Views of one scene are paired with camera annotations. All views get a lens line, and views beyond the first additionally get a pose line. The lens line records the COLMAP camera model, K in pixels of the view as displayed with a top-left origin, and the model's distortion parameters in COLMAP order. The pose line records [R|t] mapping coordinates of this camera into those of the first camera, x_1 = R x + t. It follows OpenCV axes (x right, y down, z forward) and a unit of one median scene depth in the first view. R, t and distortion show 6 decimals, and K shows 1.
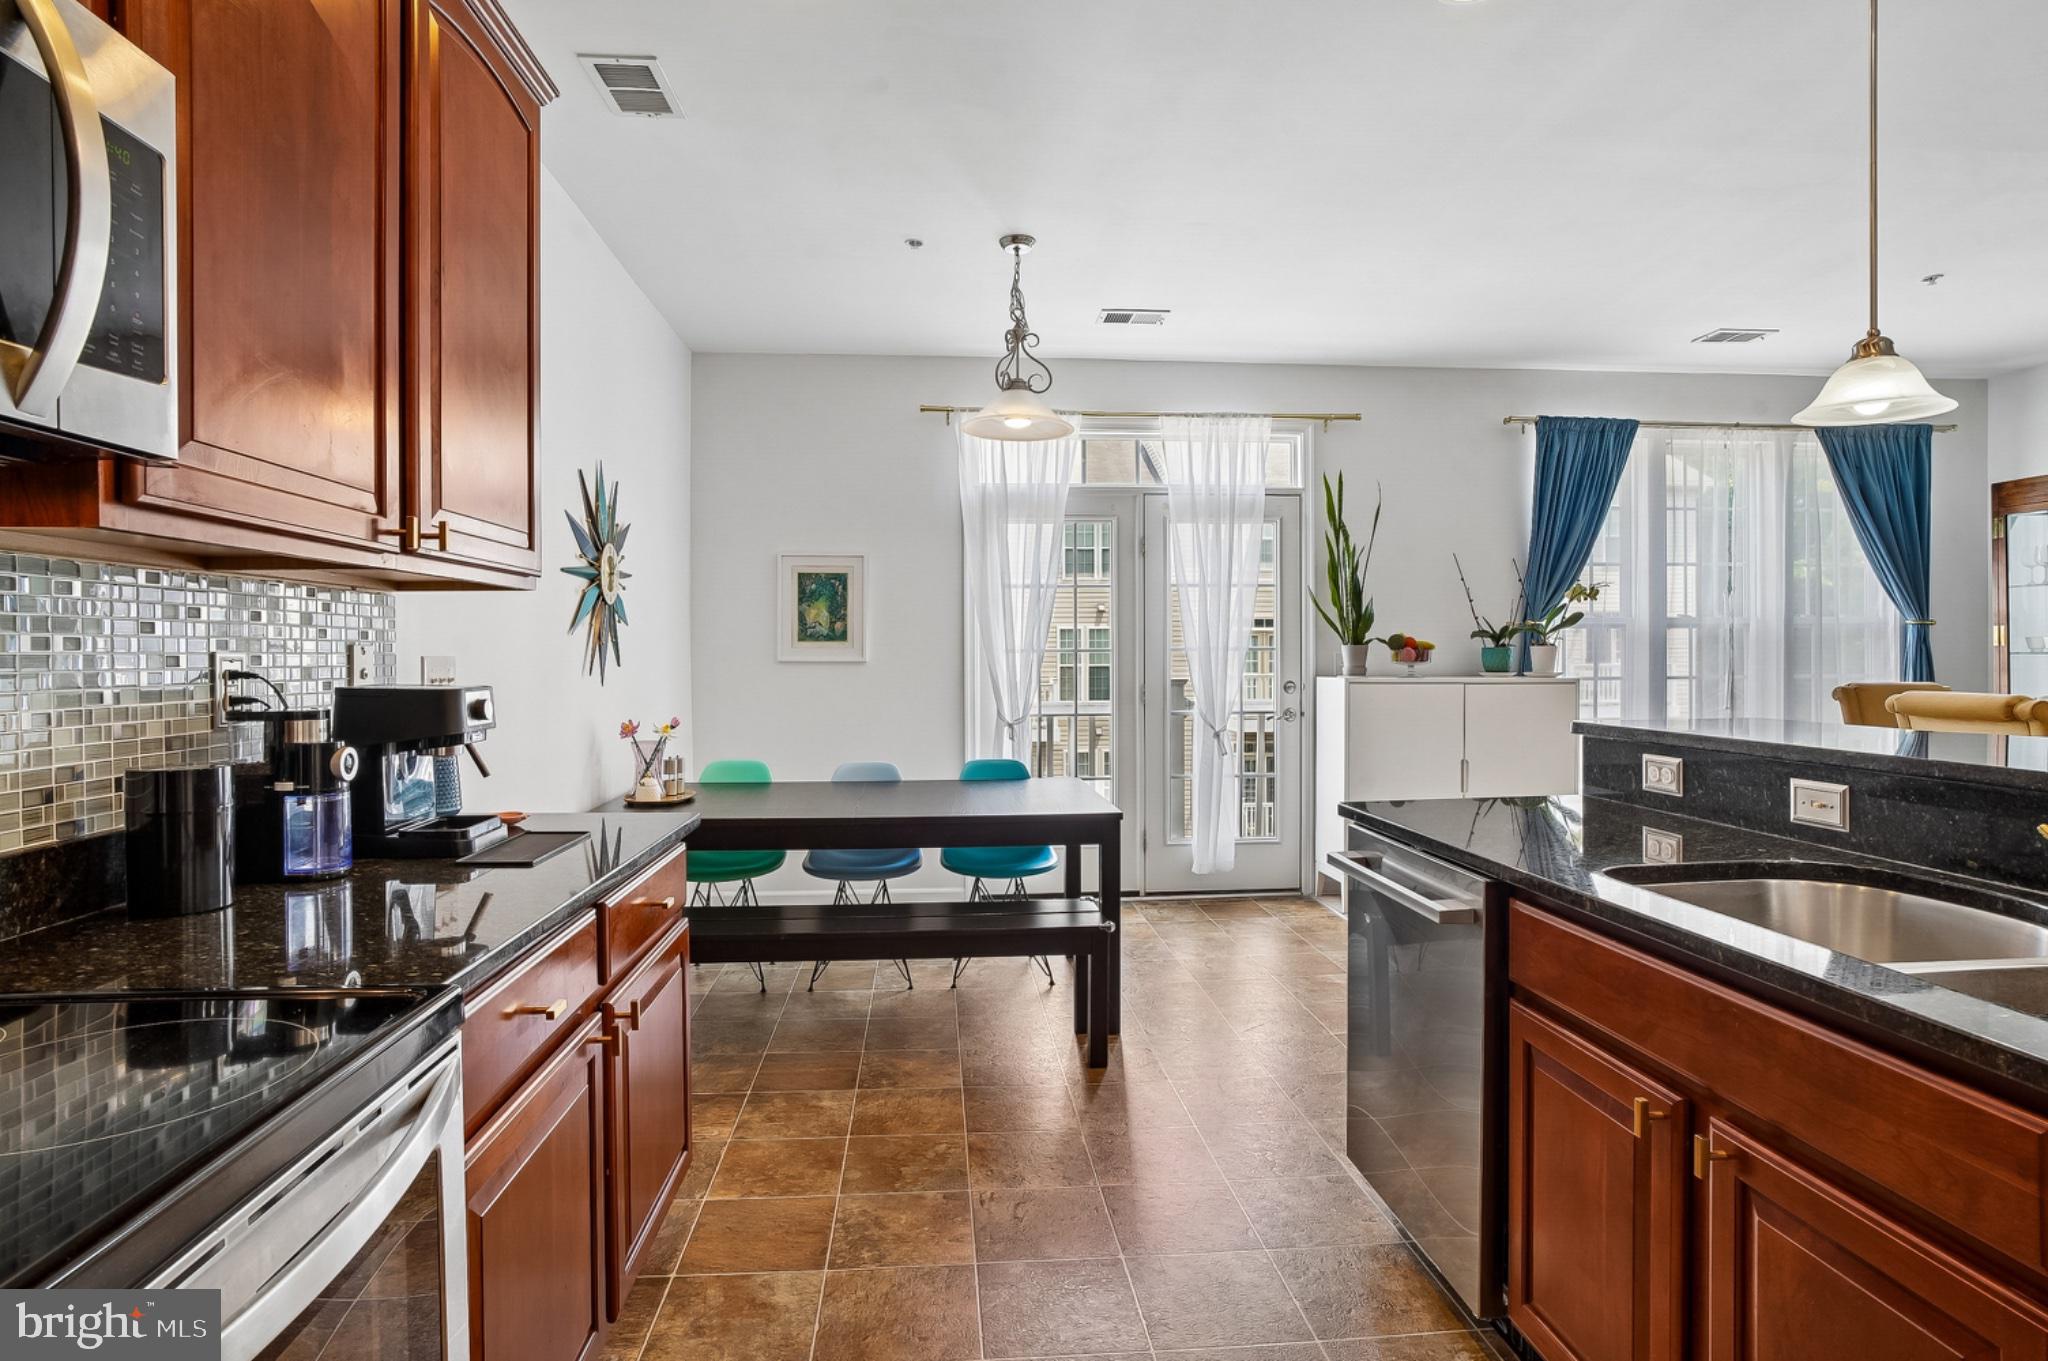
lens RADIAL K [[1082.0, 0, 1015.2], [0, 1082.0, 665.2], [0, 0, 1]] dist [-0.053615, 0.024476]
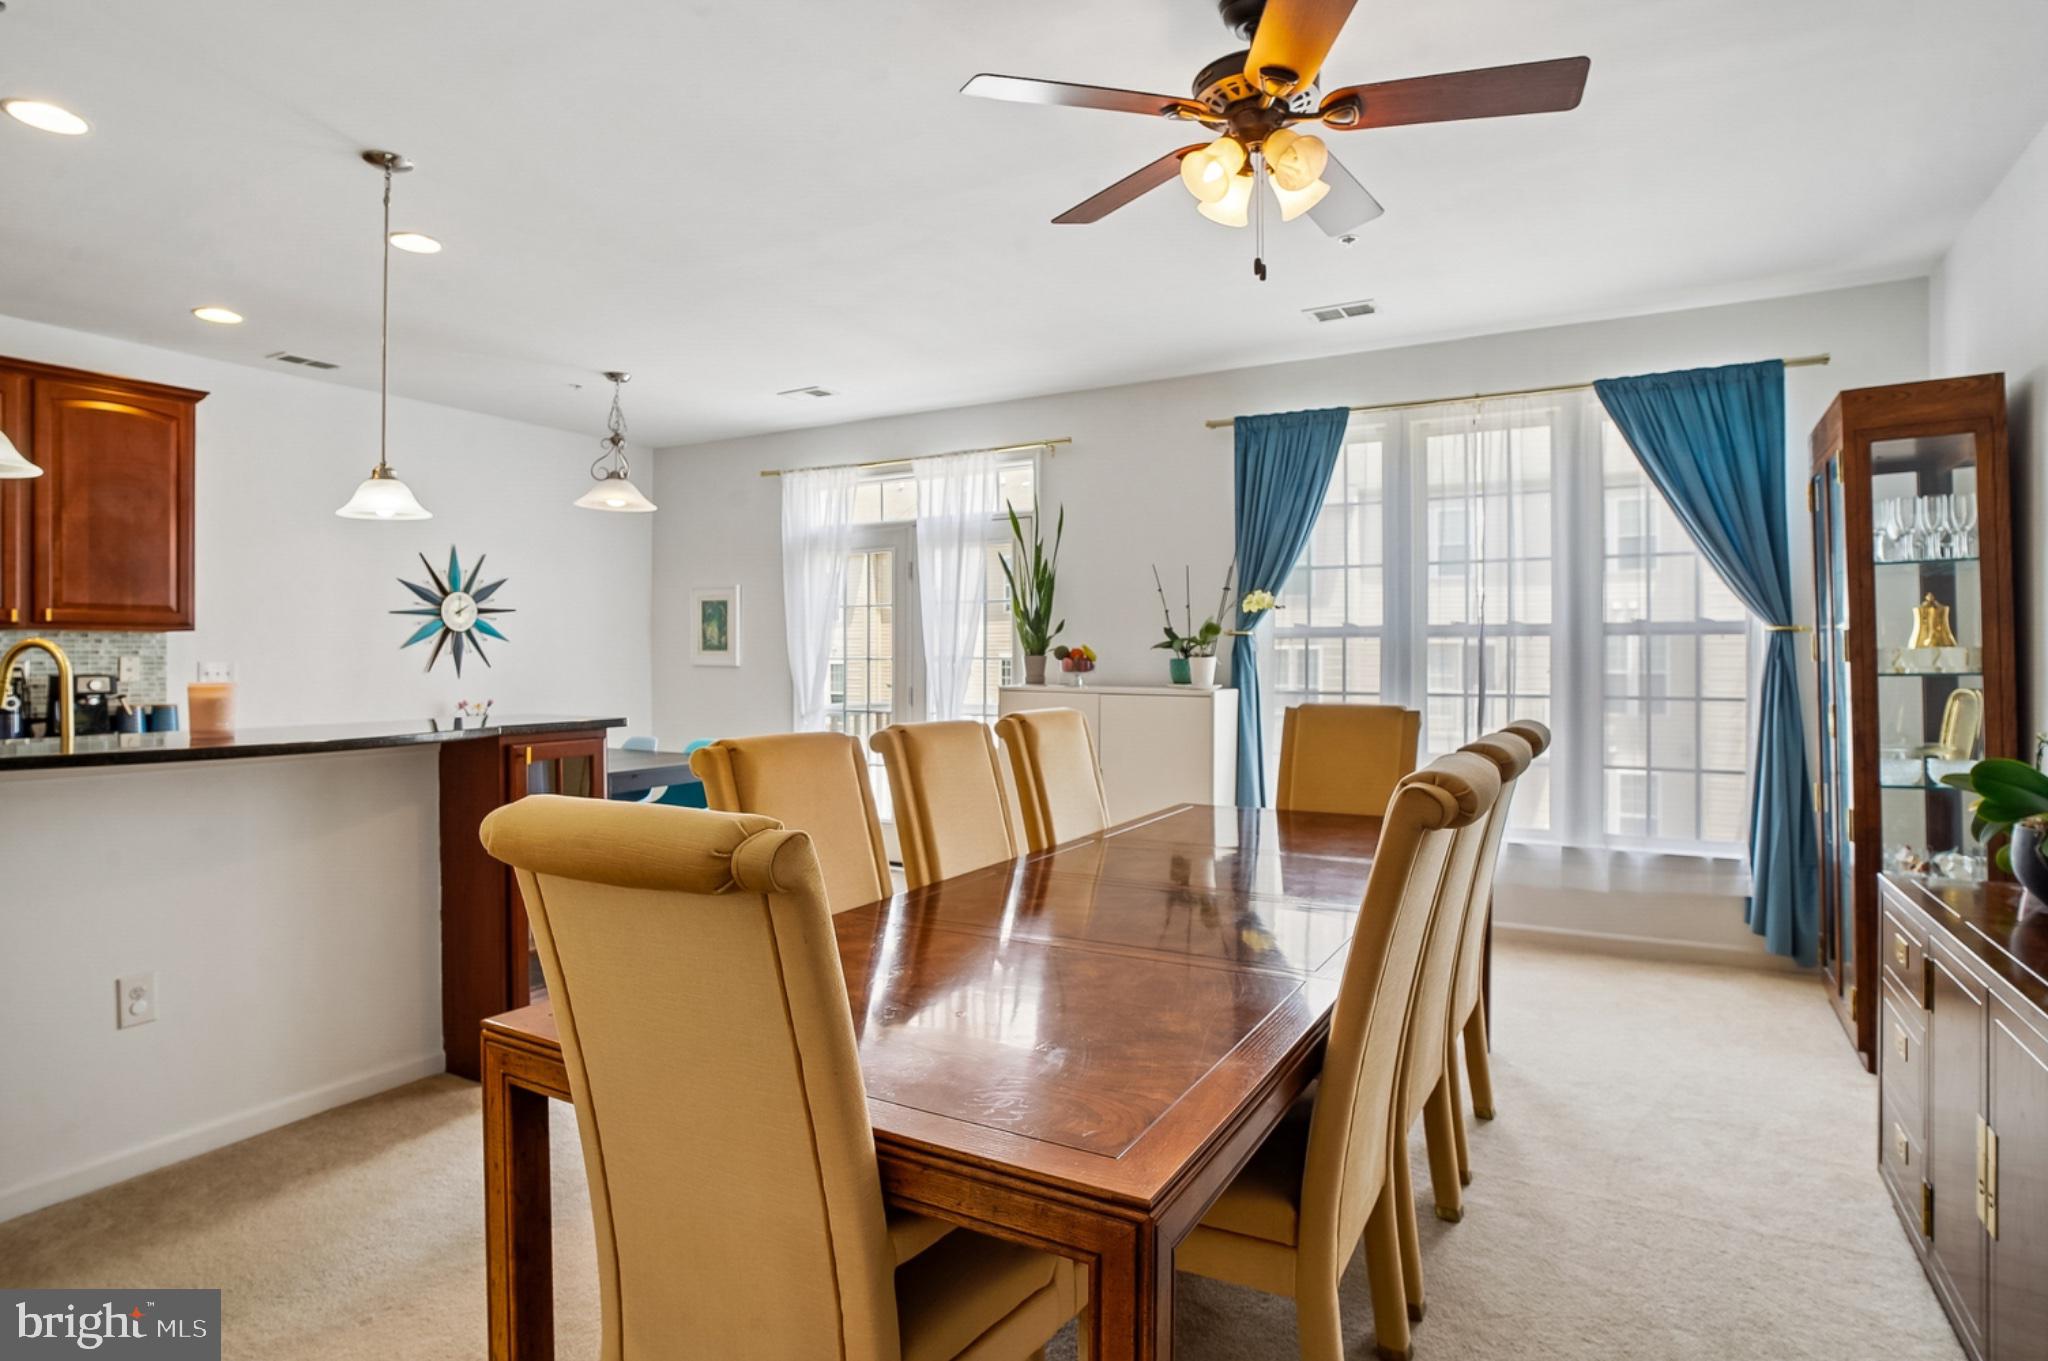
lens RADIAL K [[1082.0, 0, 1004.8], [0, 1082.0, 645.8], [0, 0, 1]] dist [-0.053615, 0.024476]
pose [[0.818855, 0.000059, -0.574001, 1.144317], [-0.009787, 0.999856, -0.013859, -0.016106], [0.573918, 0.016967, 0.818737, 0.119499]]
